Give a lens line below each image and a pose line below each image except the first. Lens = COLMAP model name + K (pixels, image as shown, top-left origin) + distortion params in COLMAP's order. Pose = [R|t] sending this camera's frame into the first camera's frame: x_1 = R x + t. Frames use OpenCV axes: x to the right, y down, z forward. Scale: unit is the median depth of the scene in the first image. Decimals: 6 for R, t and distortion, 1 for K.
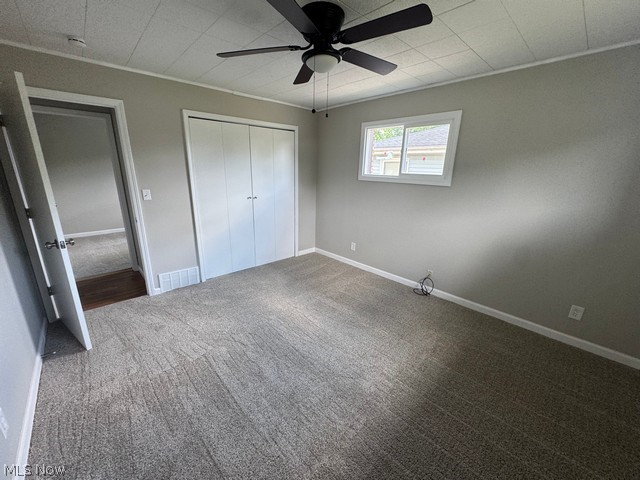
lens RADIAL K [[256.4, 0, 318.6], [0, 256.4, 242.7], [0, 0, 1]] dist [-0.001993, -0.000116]
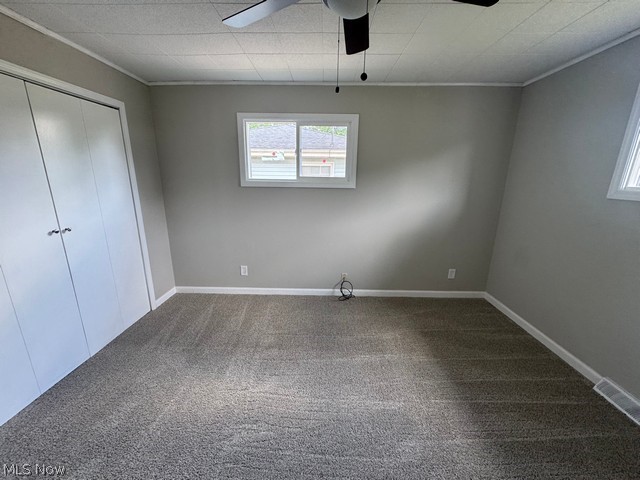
lens RADIAL K [[256.4, 0, 320.2], [0, 256.4, 242.4], [0, 0, 1]] dist [-0.001993, -0.000116]
pose [[0.690915, -0.196526, 0.695711, -0.283538], [0.205351, 0.976052, 0.071783, -0.094226], [-0.693157, 0.093269, 0.714726, 0.325765]]
